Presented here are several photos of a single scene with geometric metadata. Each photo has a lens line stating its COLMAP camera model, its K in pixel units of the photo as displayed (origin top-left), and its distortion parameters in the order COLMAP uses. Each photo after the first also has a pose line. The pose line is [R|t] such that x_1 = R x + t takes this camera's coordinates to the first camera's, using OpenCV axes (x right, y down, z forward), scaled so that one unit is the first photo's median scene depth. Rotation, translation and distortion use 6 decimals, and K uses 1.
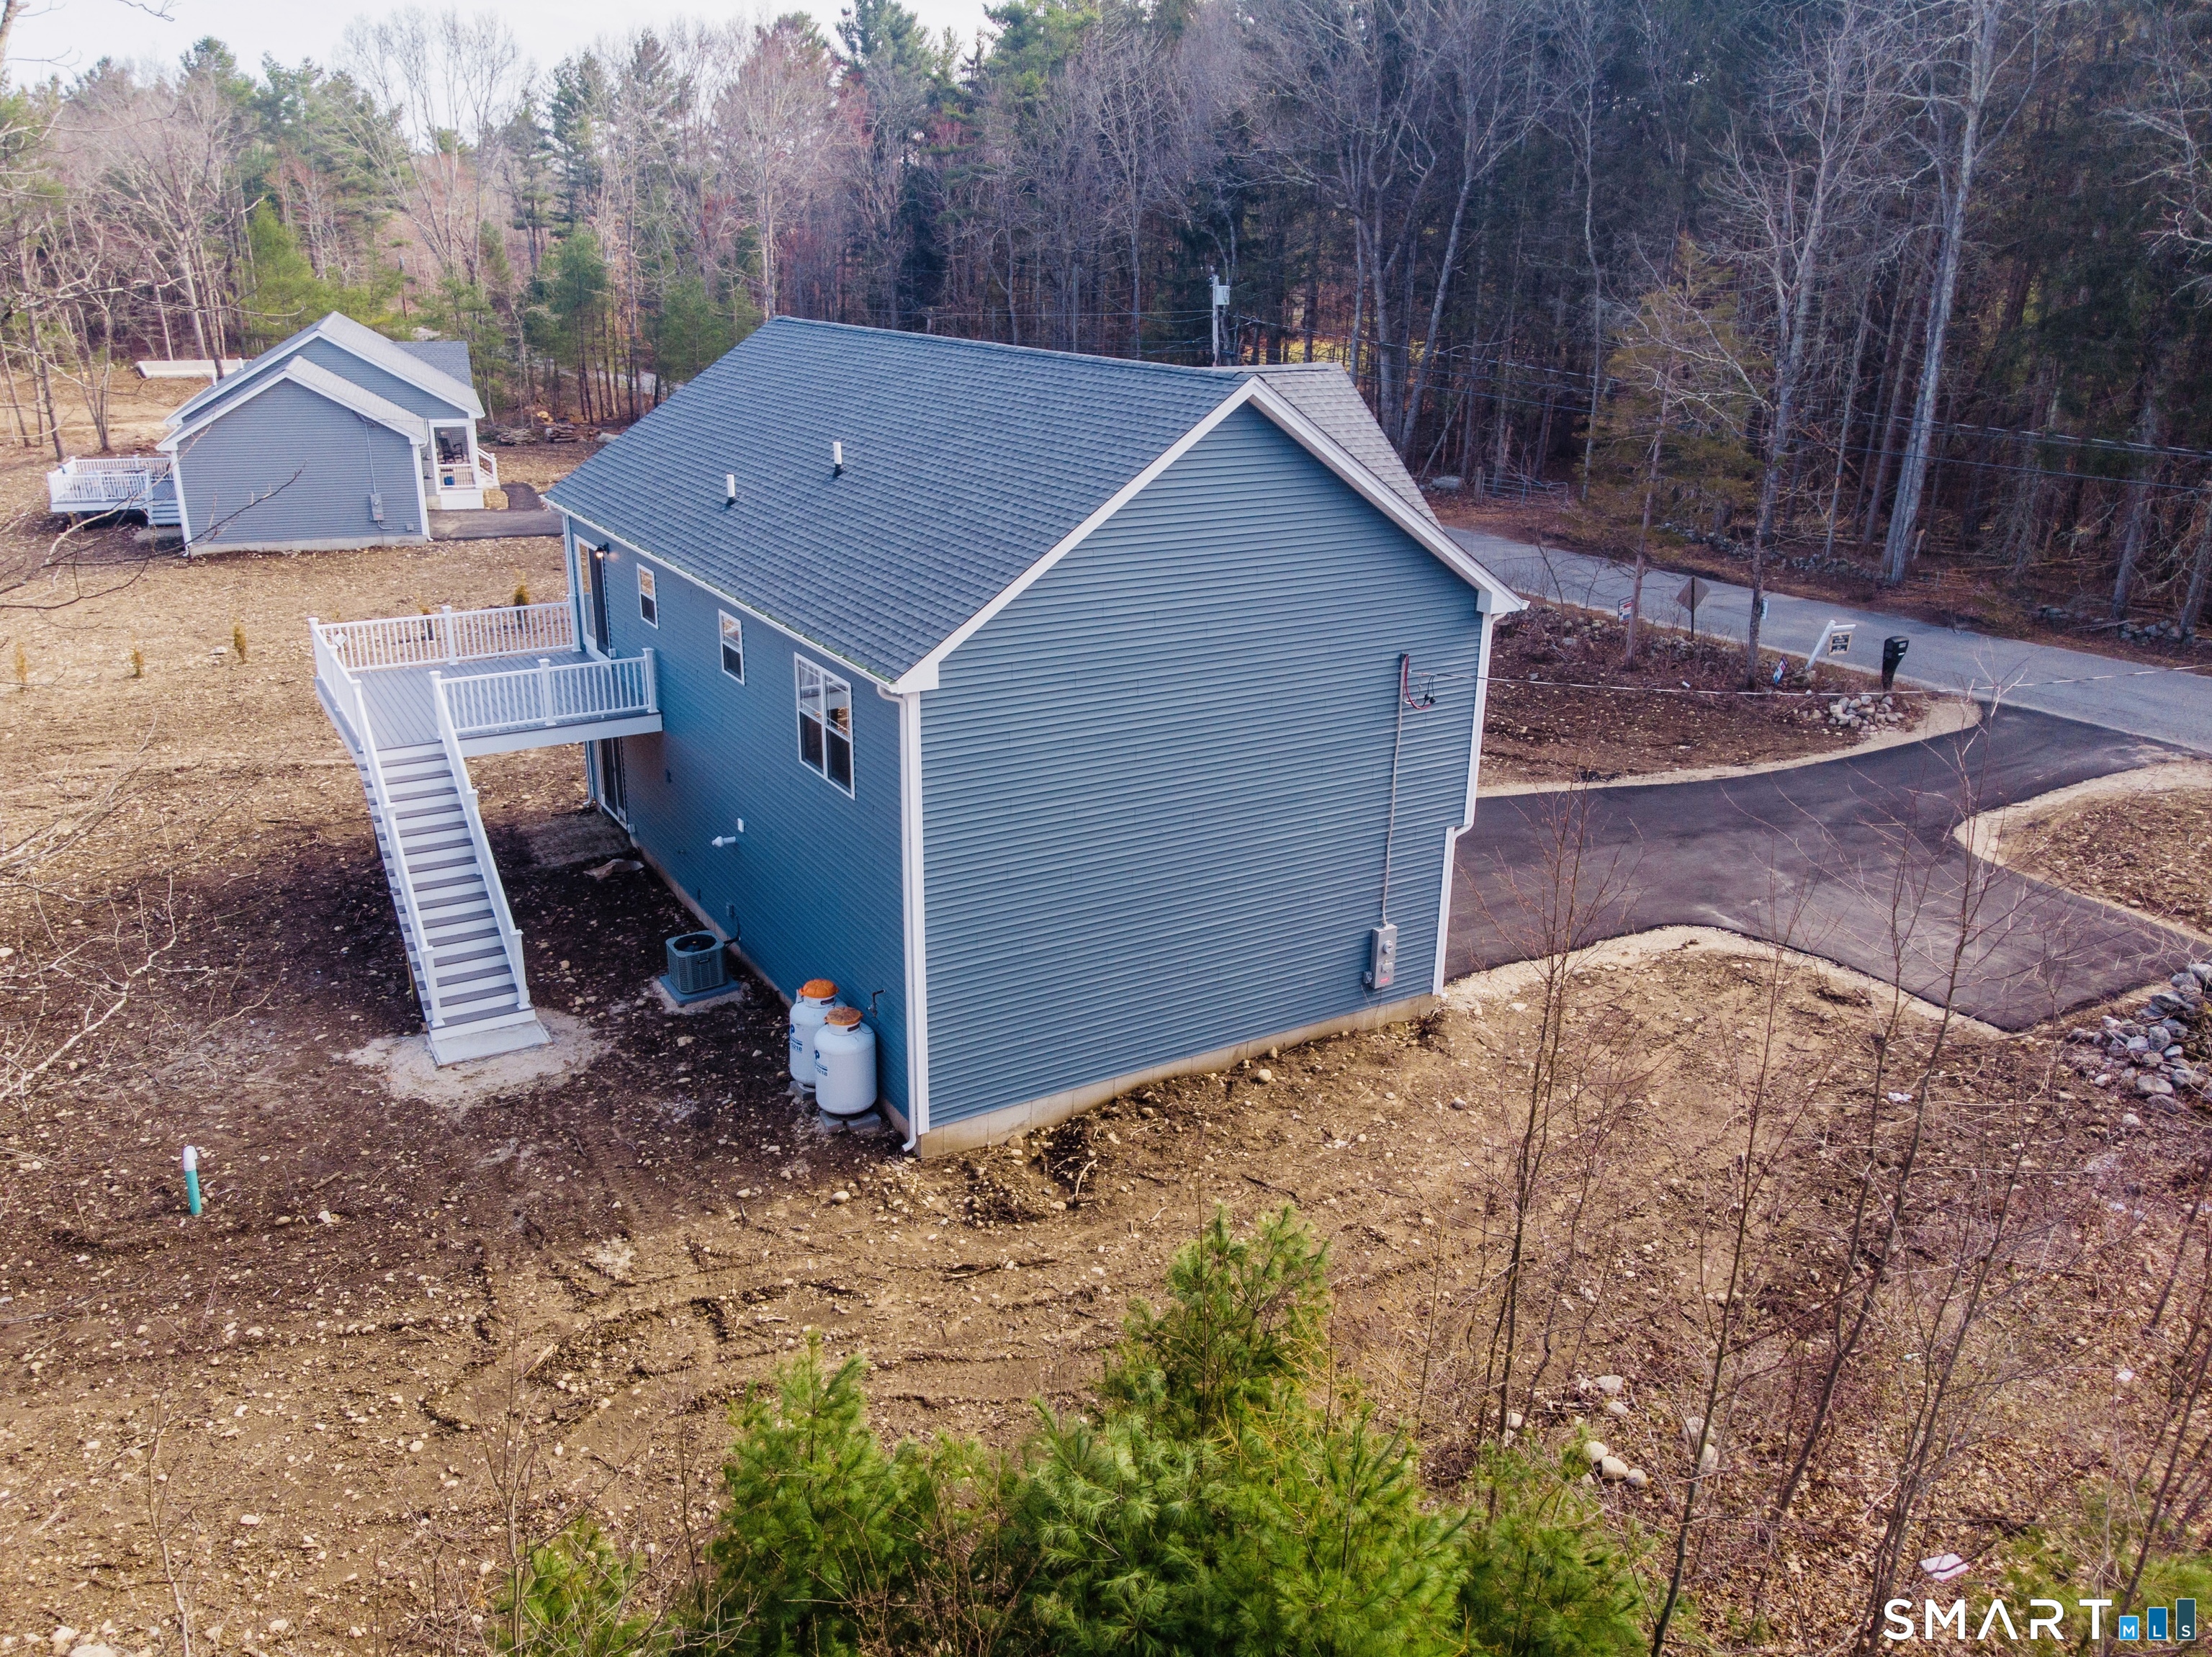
lens RADIAL K [[1644.6, 0, 1088.5], [0, 1644.6, 826.1], [0, 0, 1]] dist [-0.010093, -0.006899]
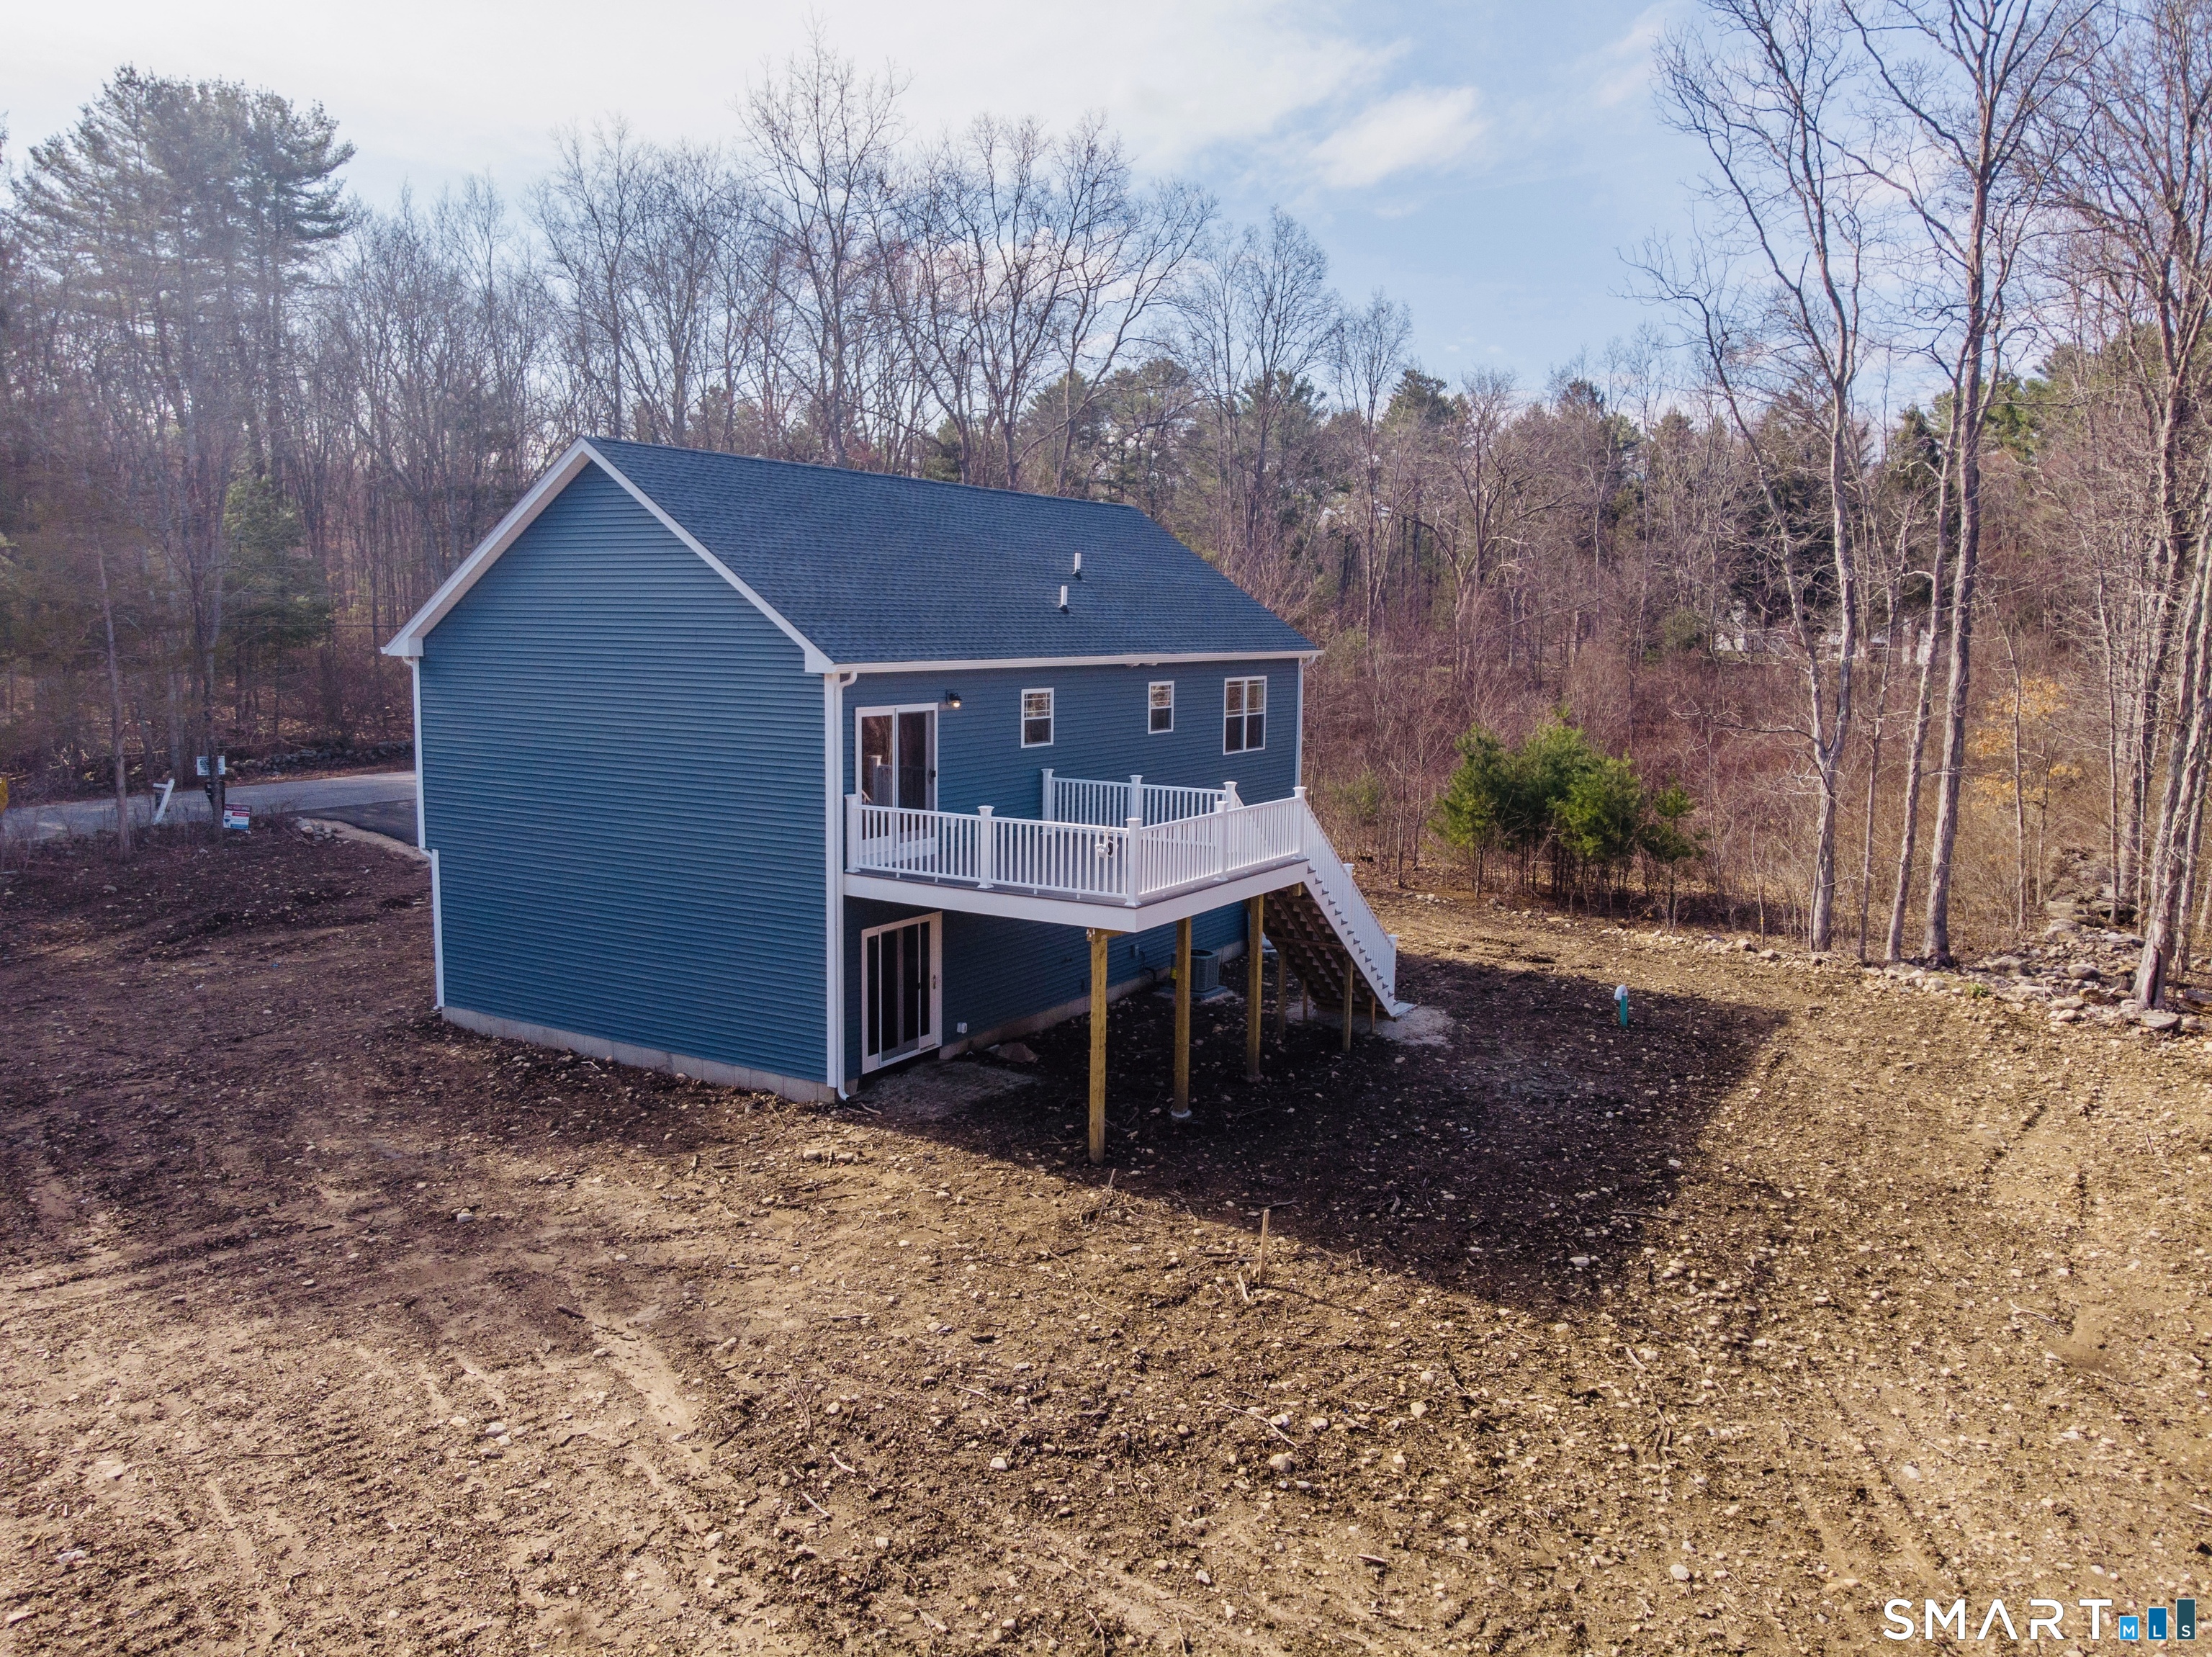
lens RADIAL K [[1644.6, 0, 1104.7], [0, 1644.6, 834.5], [0, 0, 1]] dist [-0.010093, -0.006899]
pose [[-0.464330, -0.135195, 0.875283, -1.408673], [0.280525, 0.914946, 0.290137, -0.424747], [-0.840062, 0.380258, -0.386911, 1.674136]]
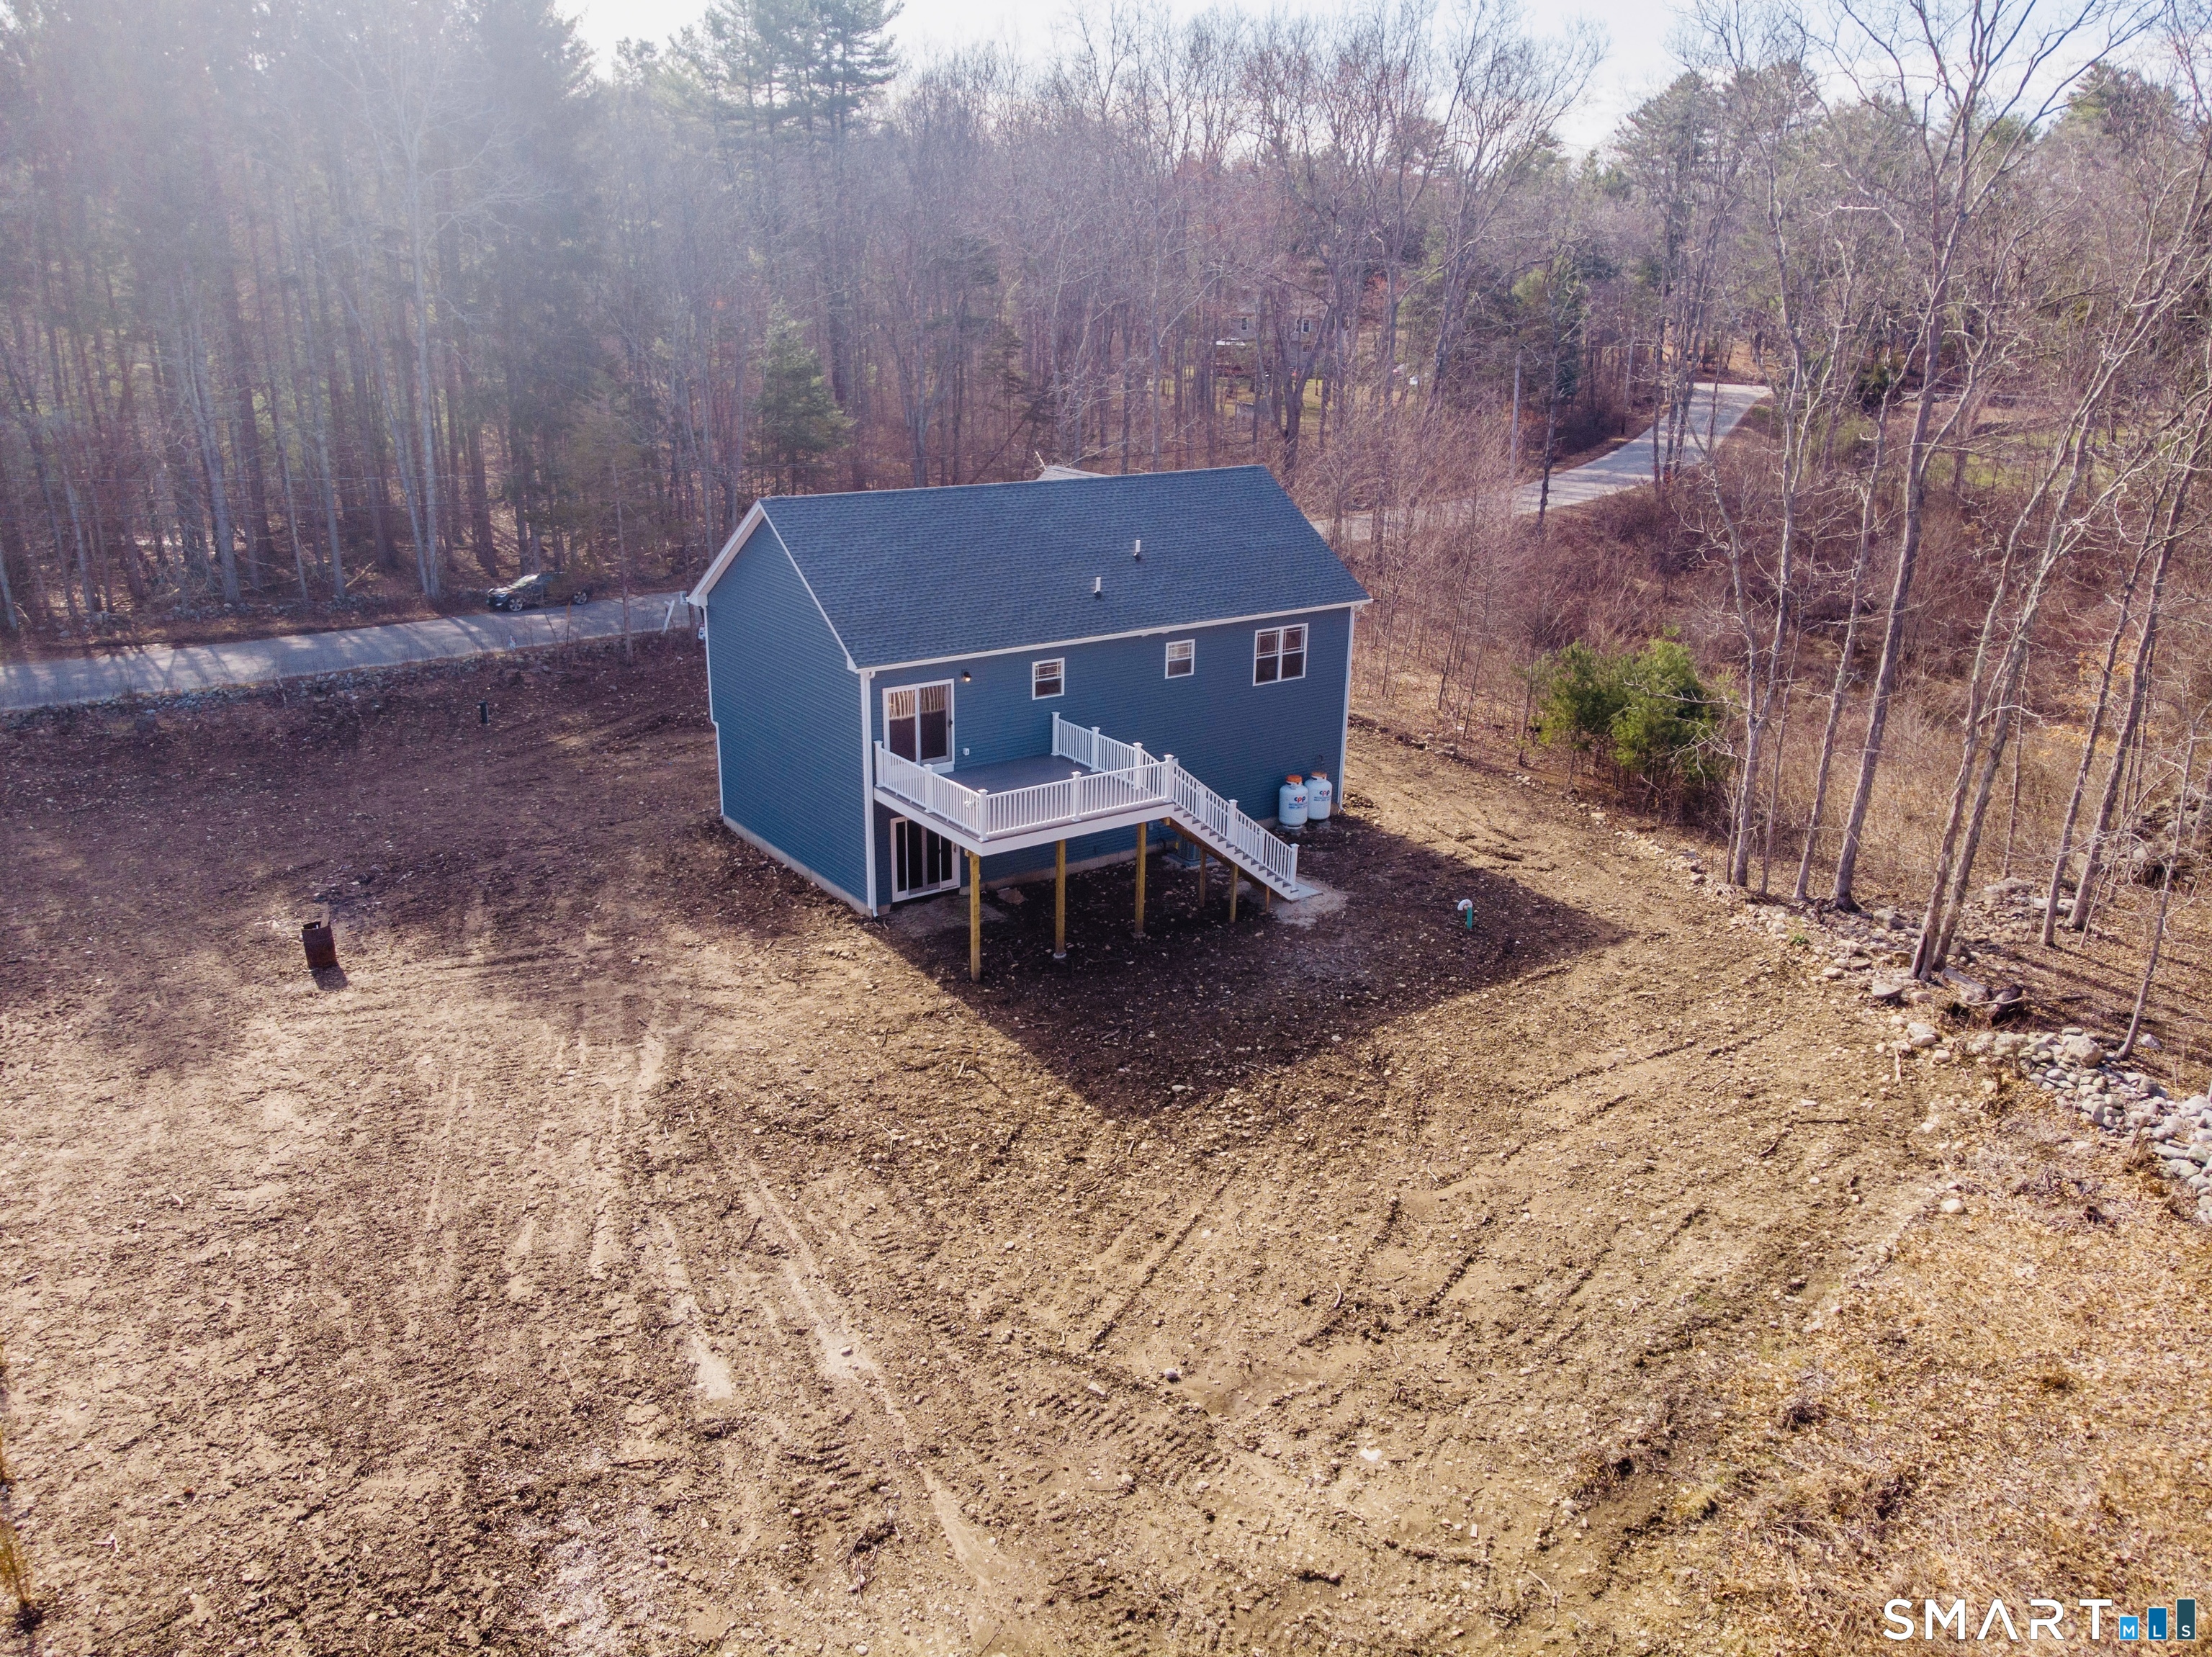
lens RADIAL K [[1644.6, 0, 1107.5], [0, 1644.6, 828.1], [0, 0, 1]] dist [-0.010093, -0.006899]
pose [[-0.086713, -0.333187, 0.938865, -2.079897], [0.318148, 0.883805, 0.343031, -0.622336], [-0.944067, 0.328443, 0.029366, 1.161080]]
